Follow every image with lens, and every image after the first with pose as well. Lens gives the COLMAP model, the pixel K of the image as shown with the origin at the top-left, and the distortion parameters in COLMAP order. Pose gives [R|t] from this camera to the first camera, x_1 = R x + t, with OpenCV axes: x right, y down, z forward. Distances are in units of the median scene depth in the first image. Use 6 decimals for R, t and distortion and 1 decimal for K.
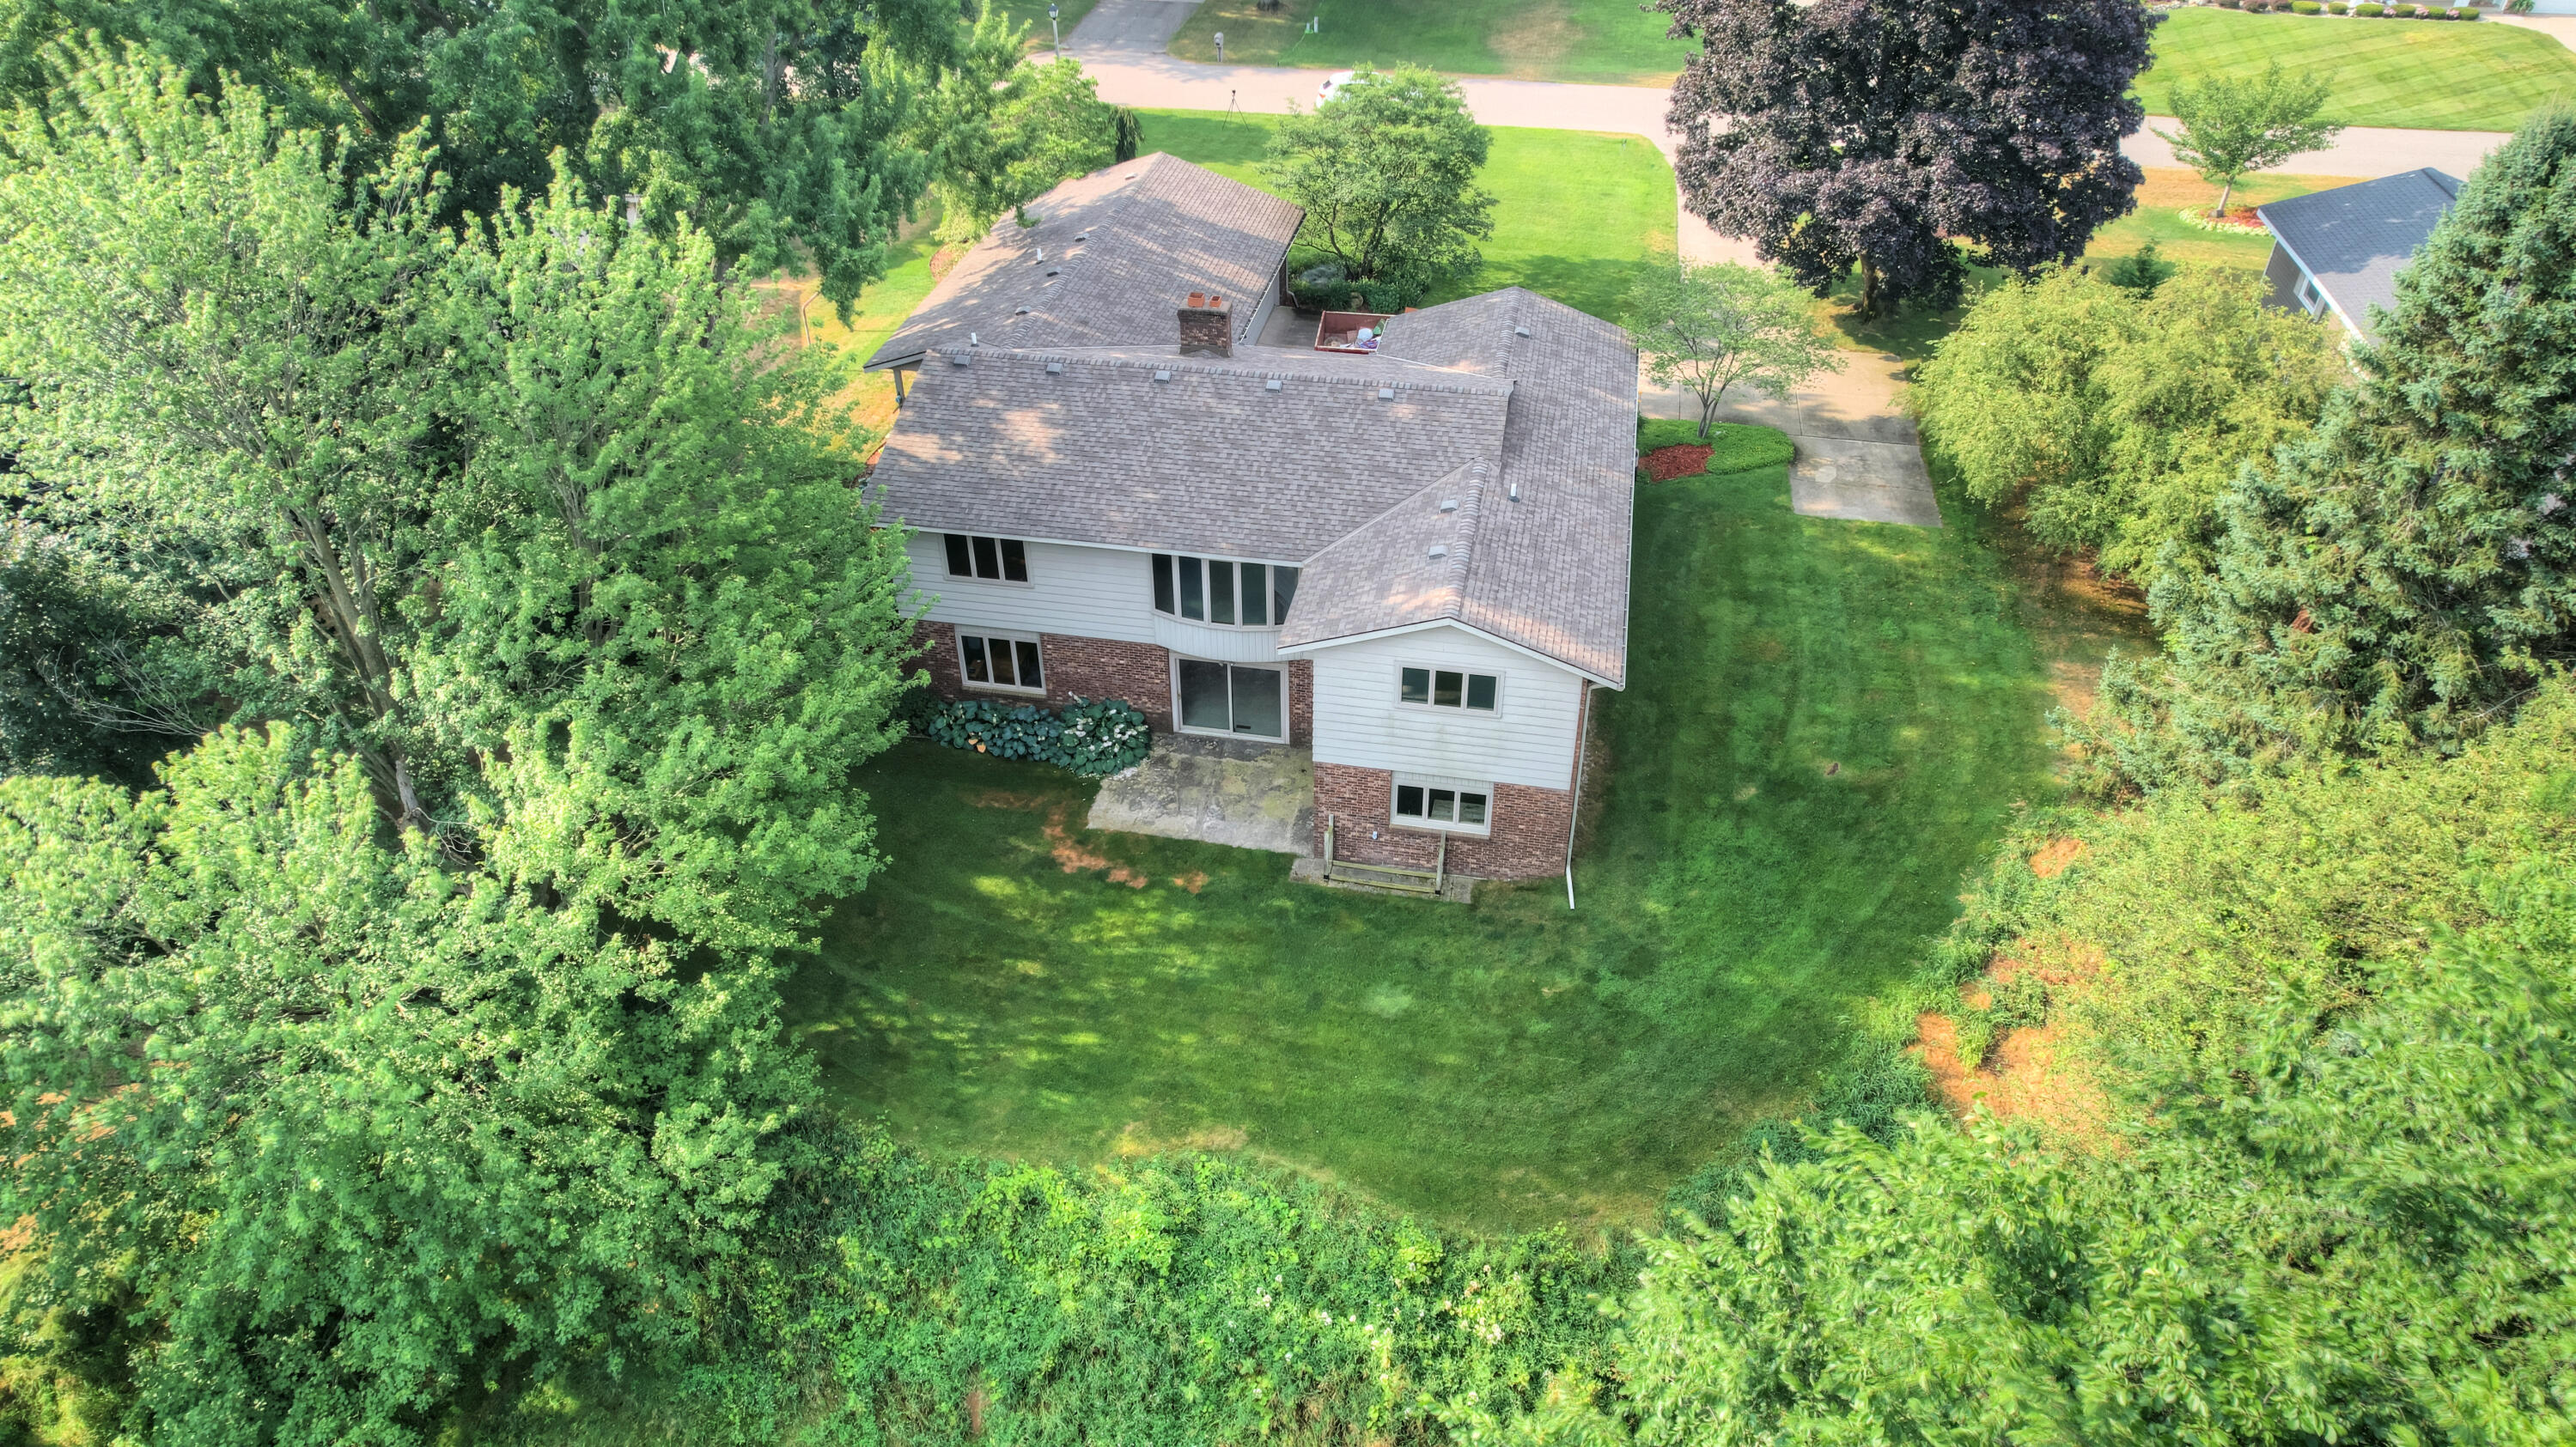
lens RADIAL K [[1677.7, 0, 1278.6], [0, 1677.7, 726.6], [0, 0, 1]] dist [-0.041469, 0.009999]
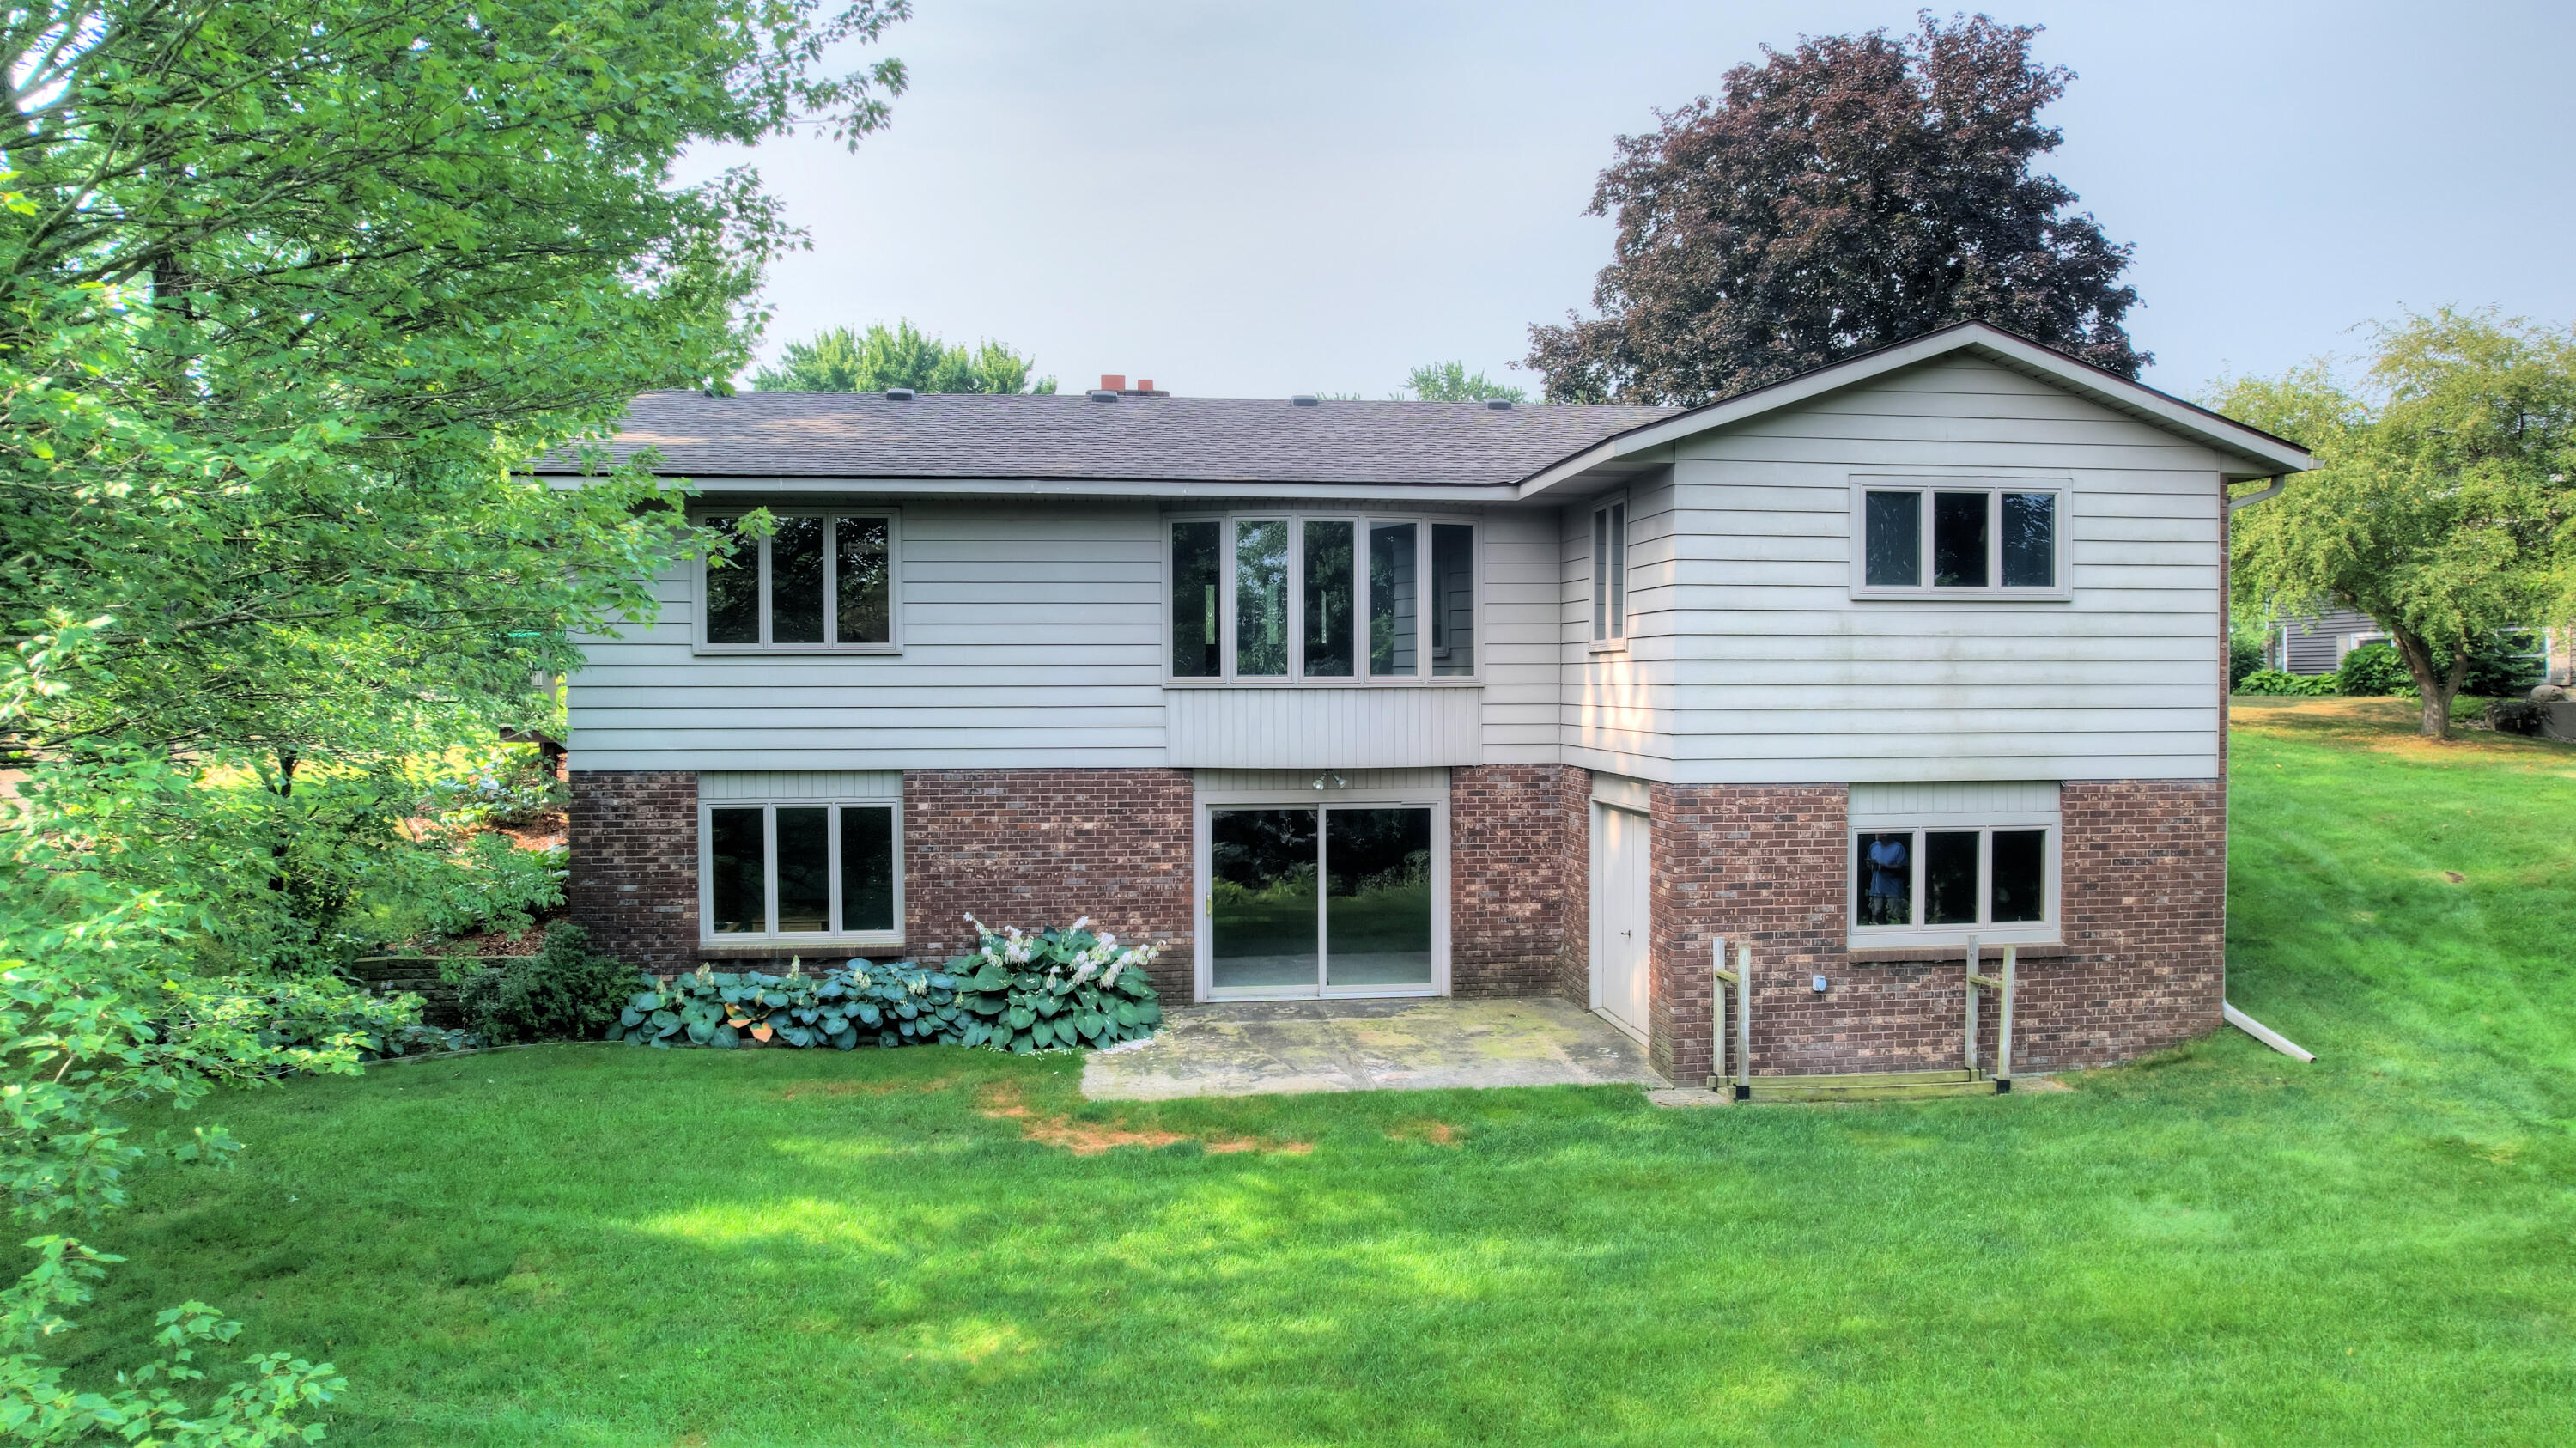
lens RADIAL K [[1678.0, 0, 1294.5], [0, 1678.0, 726.5], [0, 0, 1]] dist [-0.041469, 0.009999]
pose [[0.953283, 0.000617, 0.302077, -0.201200], [0.177046, 0.809099, -0.560369, 0.231925], [-0.244756, 0.587672, 0.771191, 0.696735]]
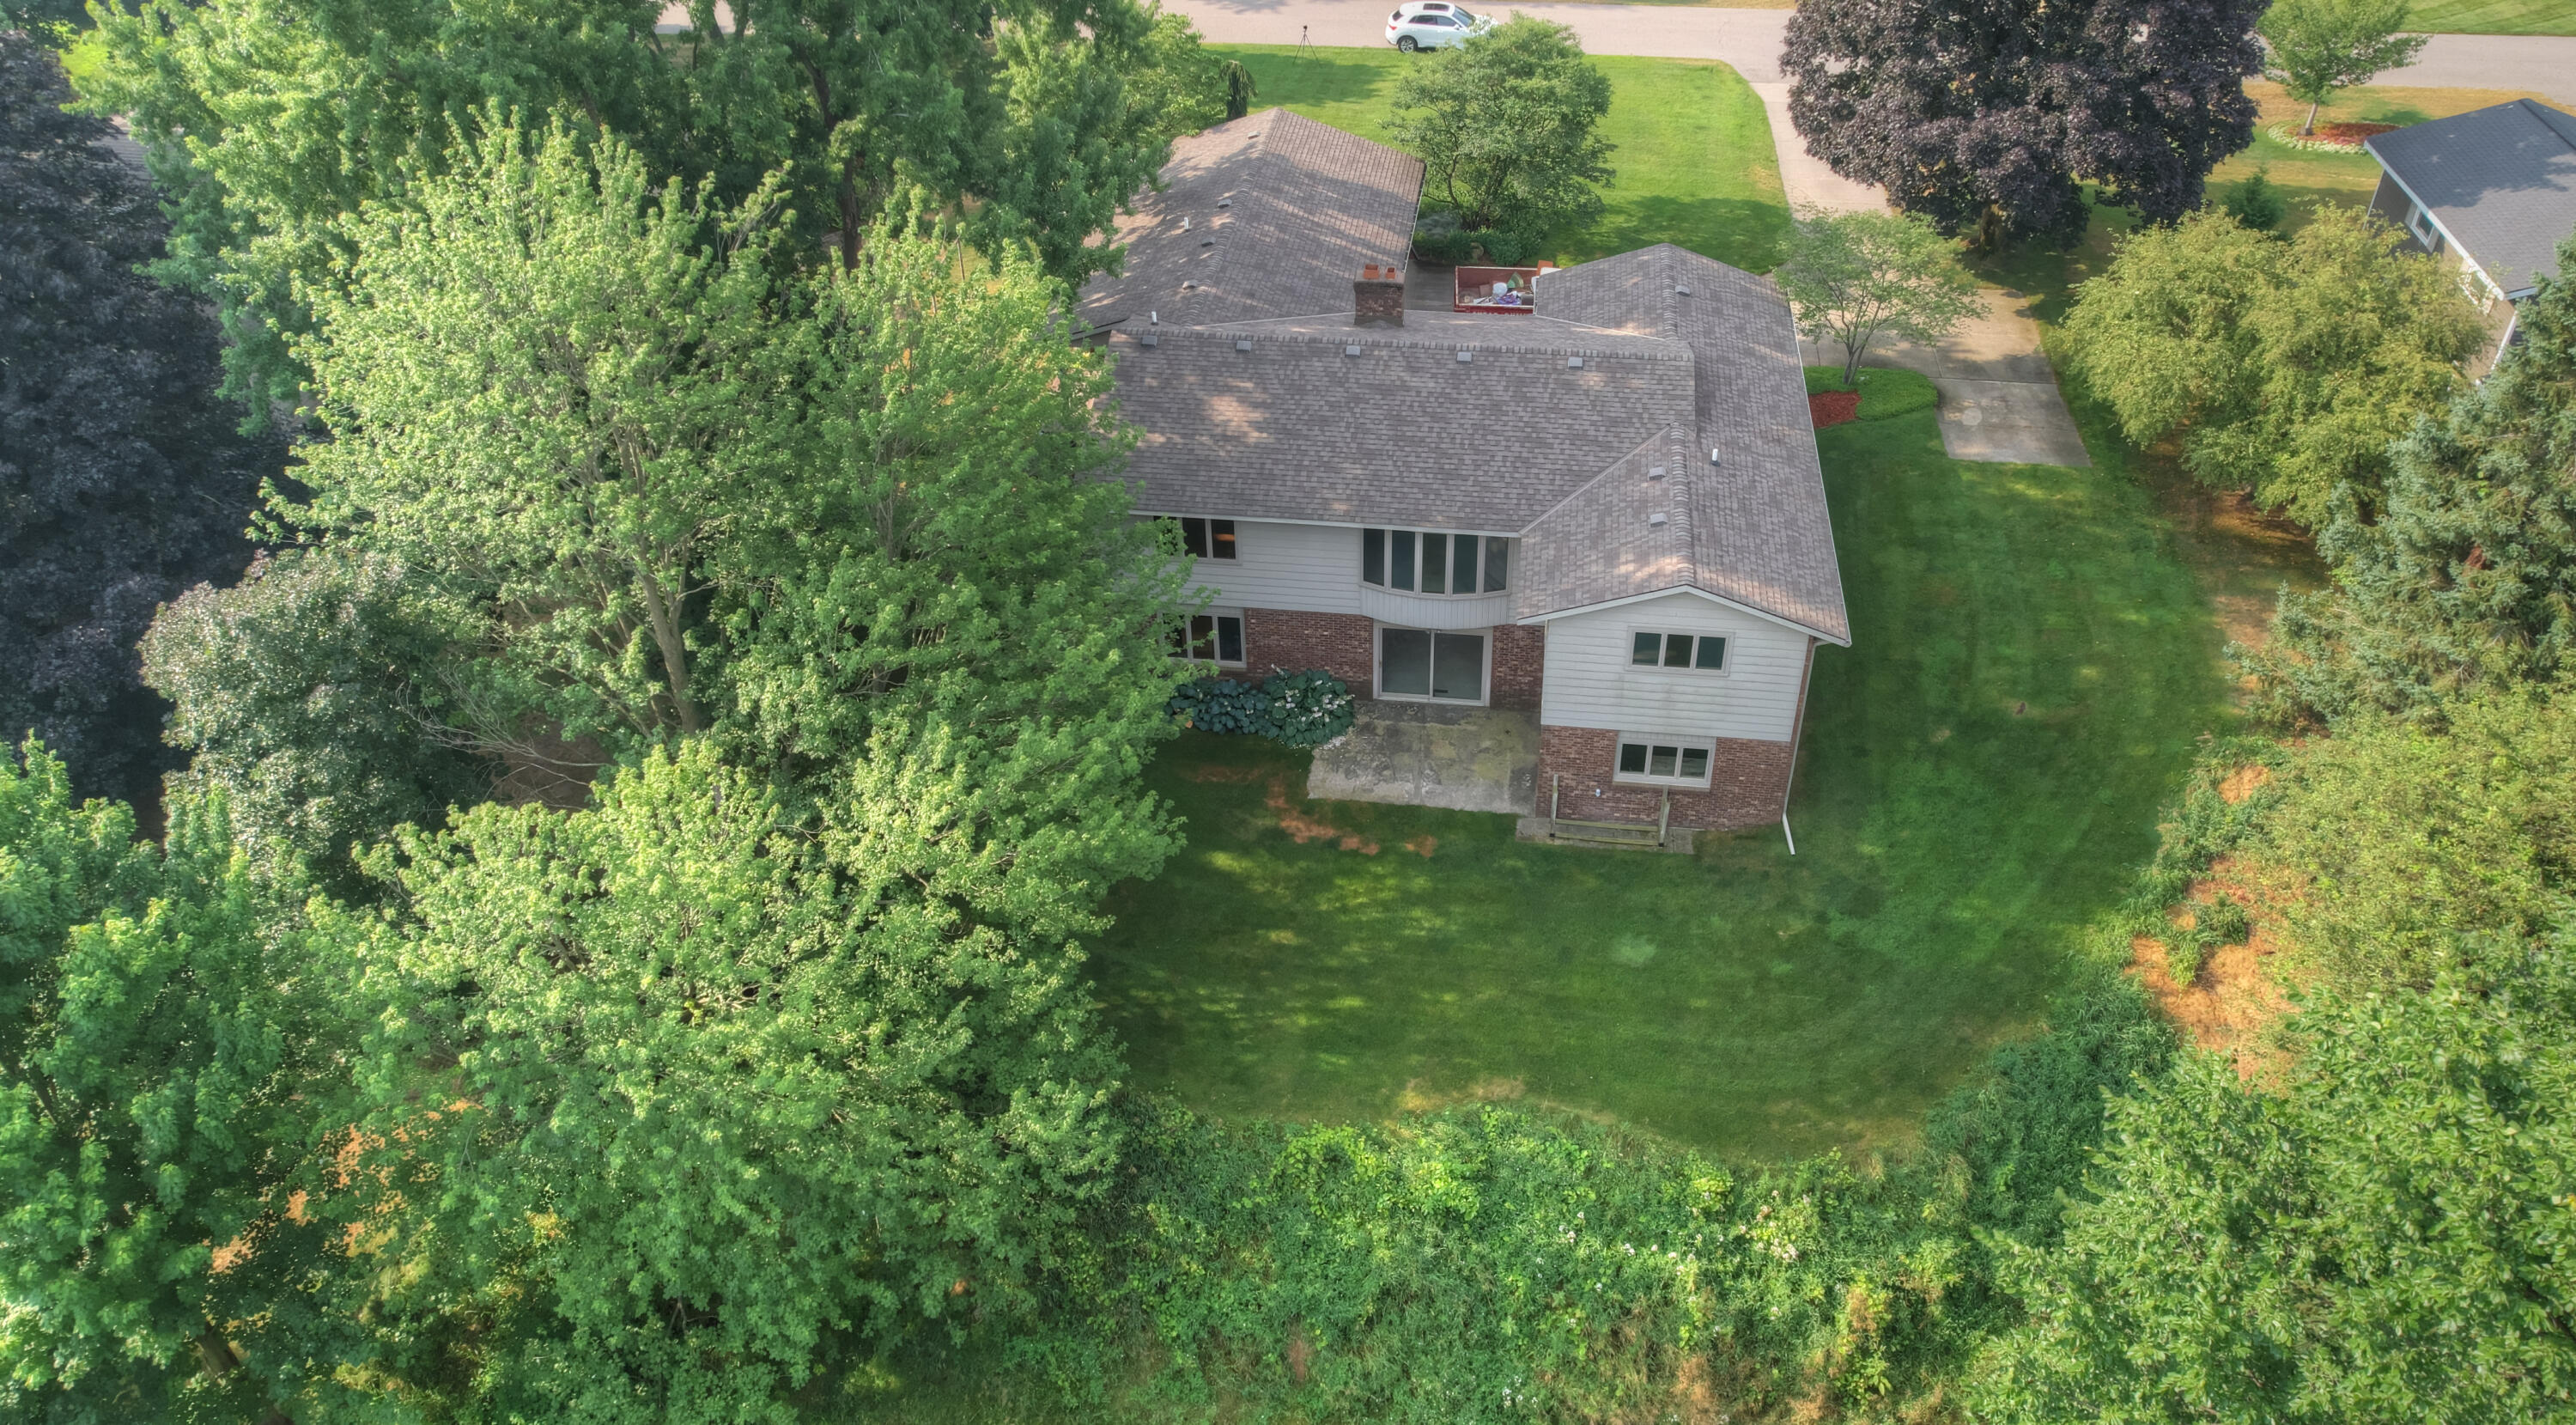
lens RADIAL K [[1852.4, 0, 1325.5], [0, 1852.4, 666.4], [0, 0, 1]] dist [-0.029008, -0.001963]
pose [[0.997621, -0.042936, 0.053934, -0.175230], [0.042862, 0.999078, 0.002528, -0.024273], [-0.053993, -0.000210, 0.998541, -0.138869]]
